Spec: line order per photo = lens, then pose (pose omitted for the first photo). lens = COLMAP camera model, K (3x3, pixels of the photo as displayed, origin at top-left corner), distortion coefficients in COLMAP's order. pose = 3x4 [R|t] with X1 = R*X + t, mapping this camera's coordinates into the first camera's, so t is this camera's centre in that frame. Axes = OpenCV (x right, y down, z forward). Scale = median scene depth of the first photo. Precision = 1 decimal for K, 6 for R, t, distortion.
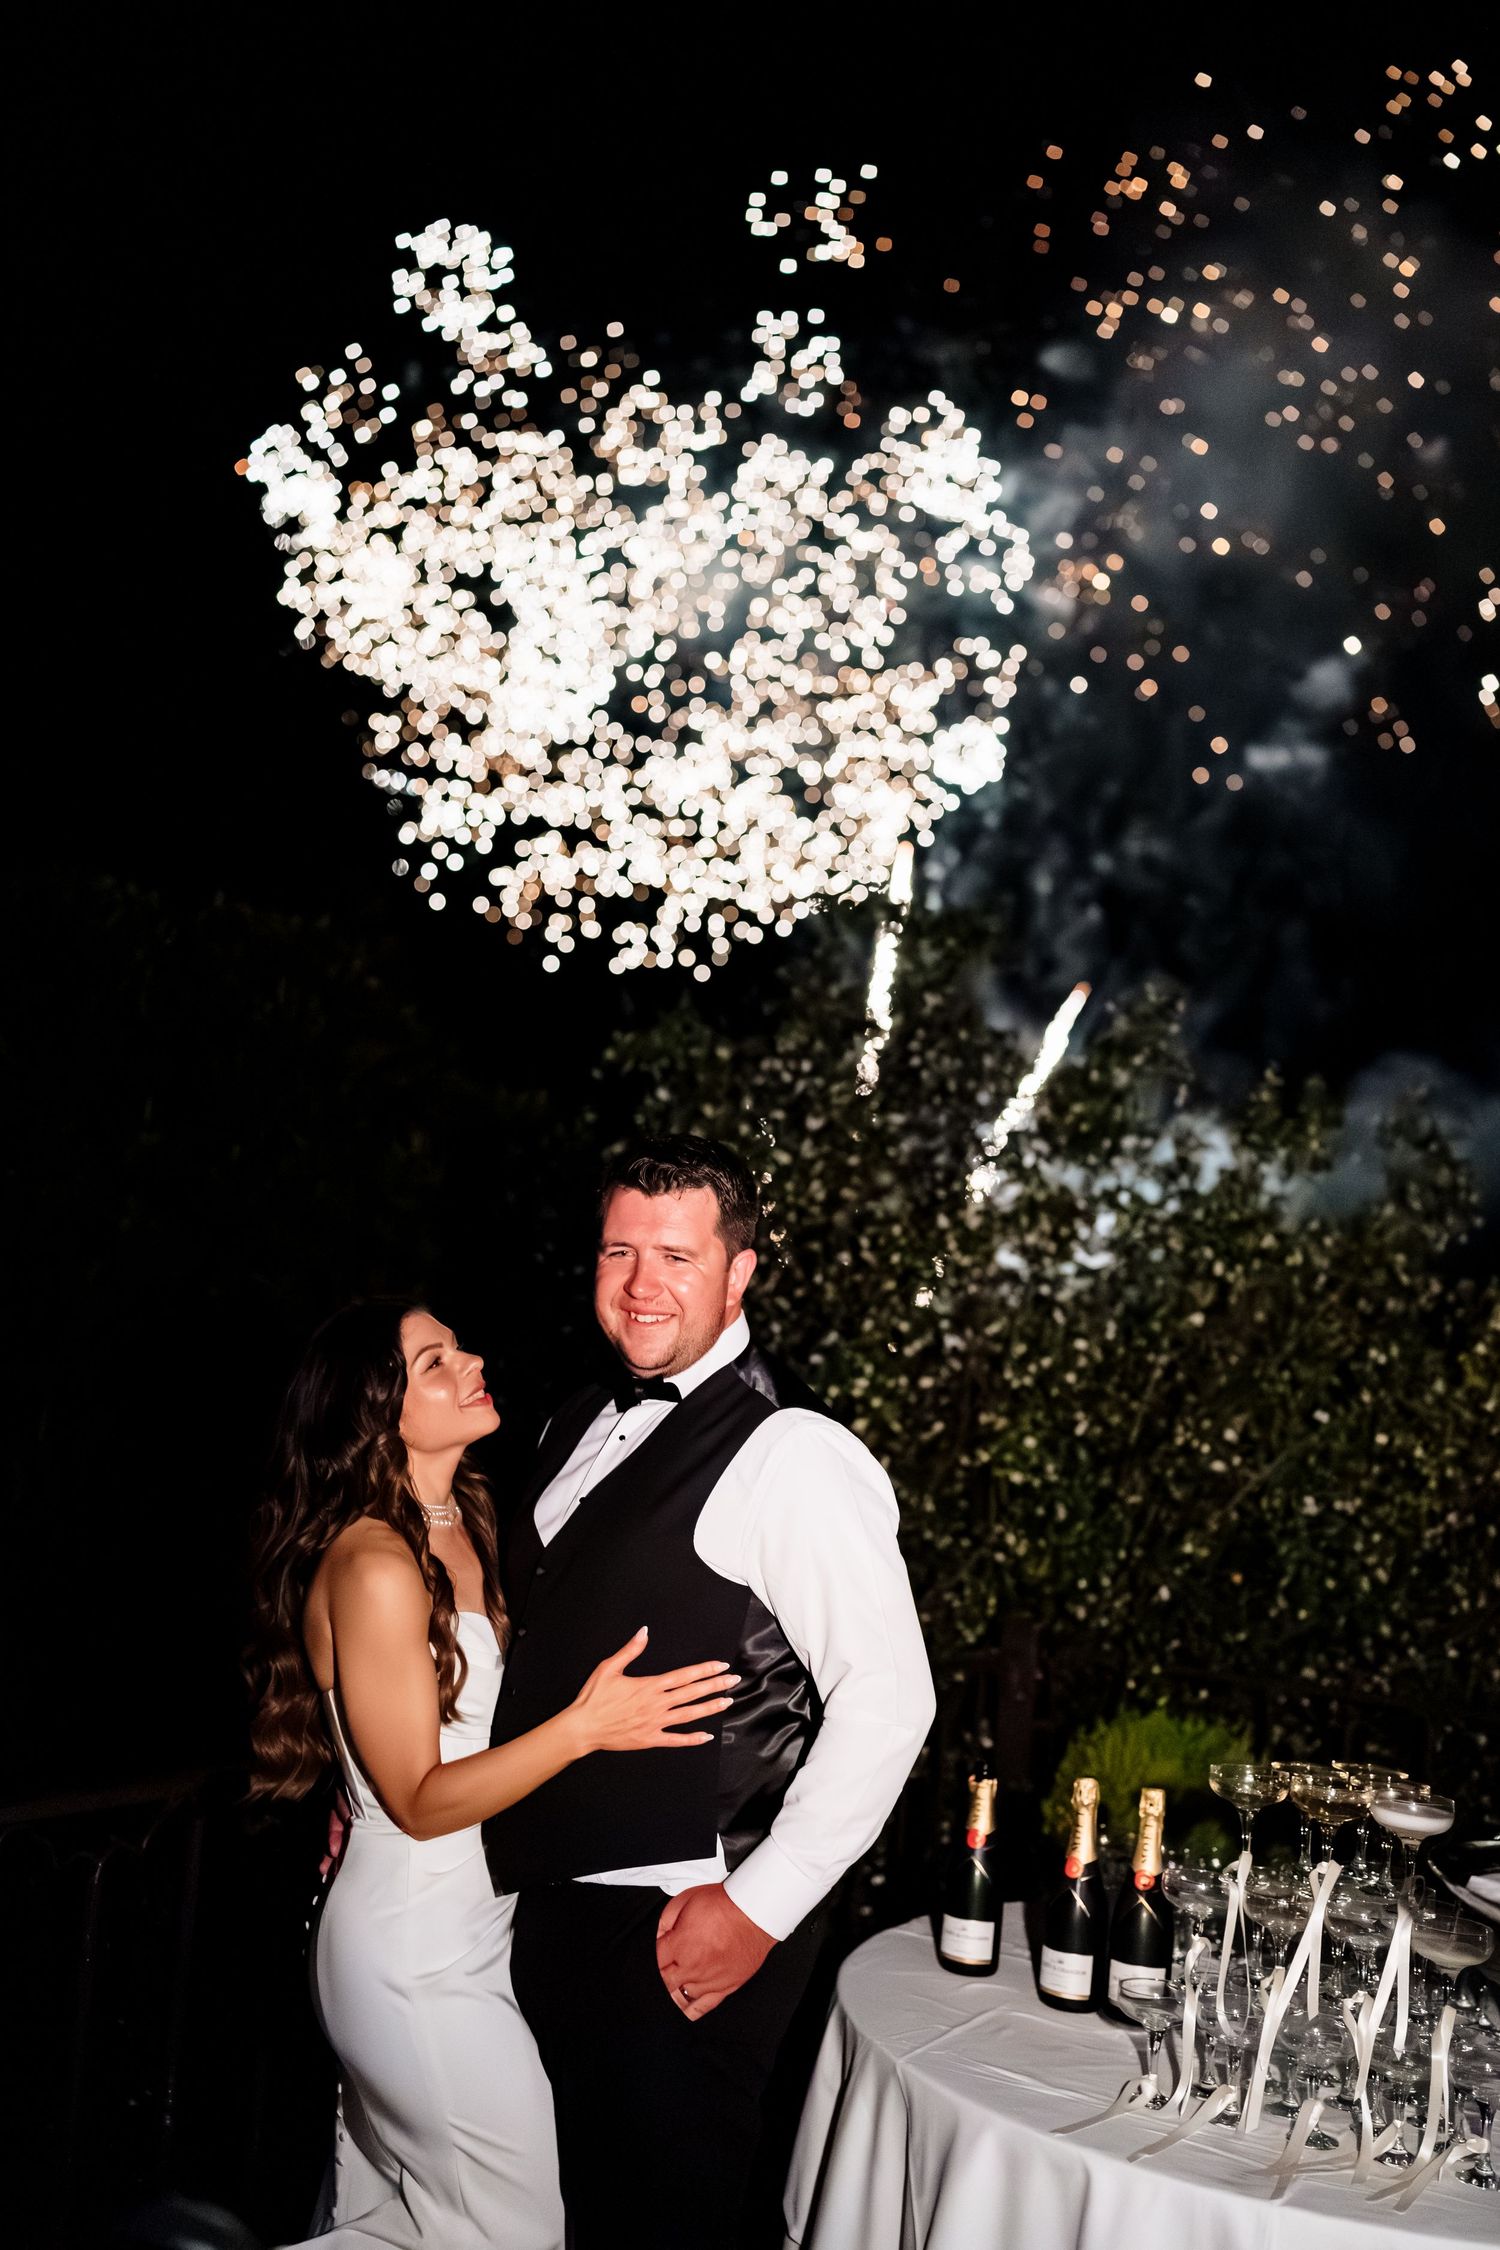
lens RADIAL K [[2257.1, 0, 750.0], [0, 2257.1, 1125.0], [0, 0, 1]] dist [-0.008542, 0.001753]
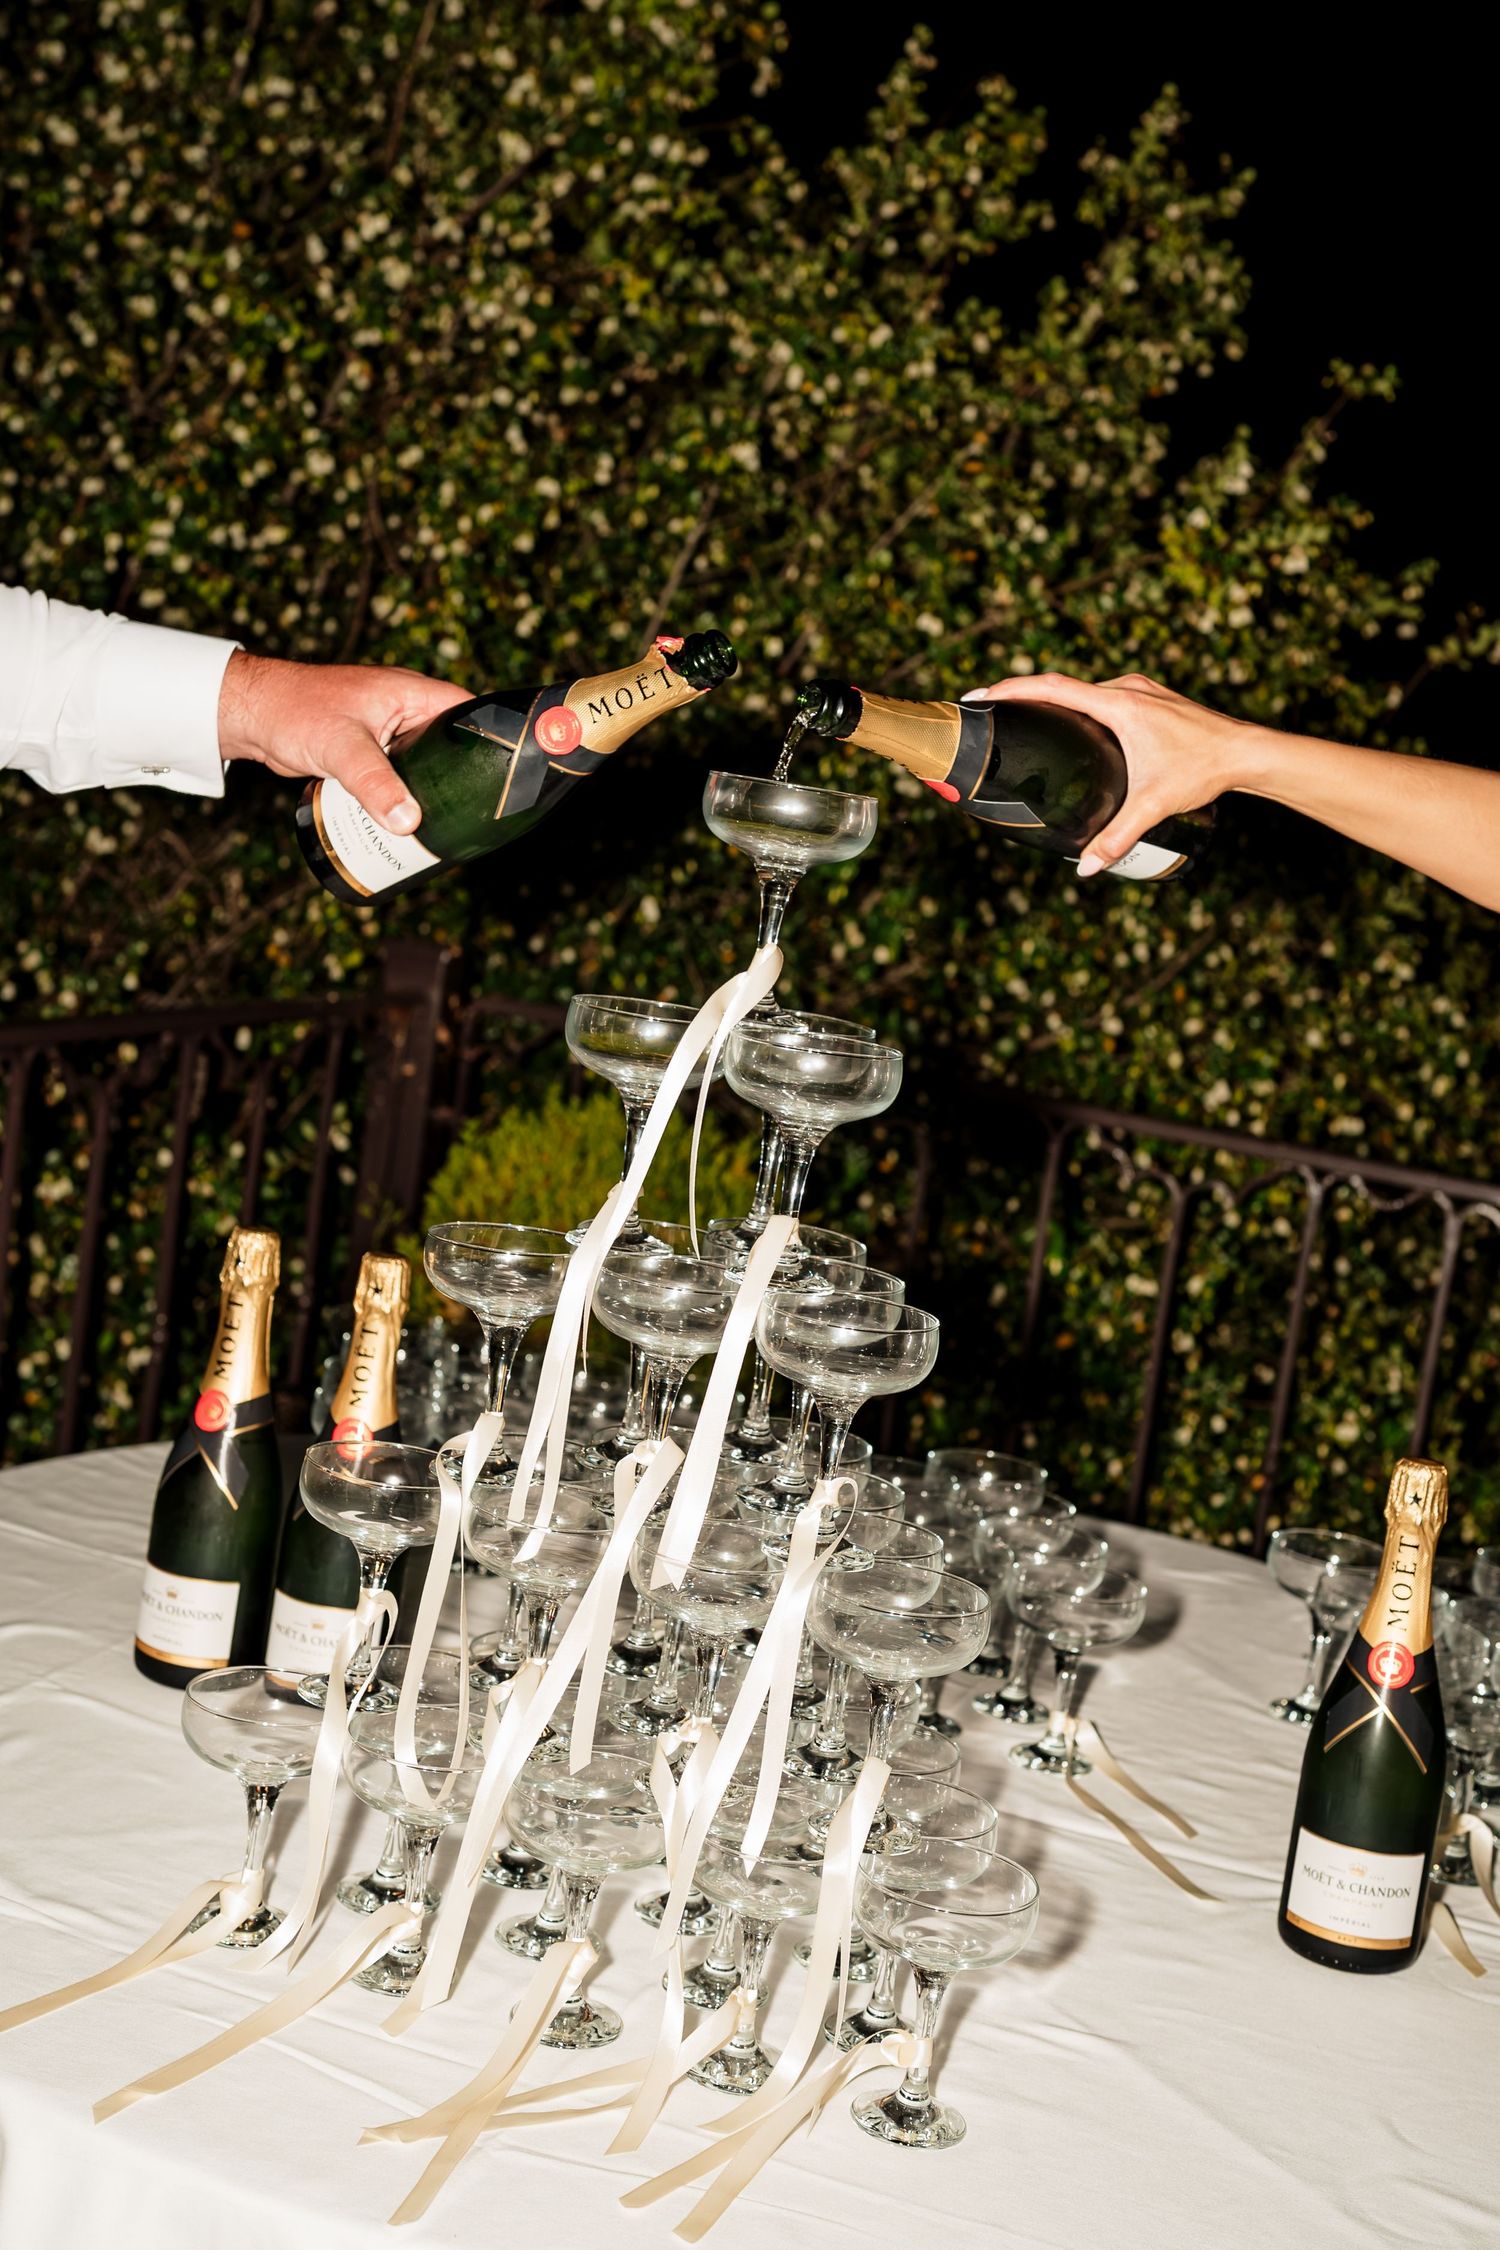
lens RADIAL K [[3438.1, 0, 750.0], [0, 3438.1, 1125.0], [0, 0, 1]] dist [-0.008486, 0.090803]
pose [[0.983198, 0.029767, 0.180101, 0.042578], [-0.075823, 0.964073, 0.254586, 0.025829], [-0.166053, -0.263964, 0.950131, 0.103546]]
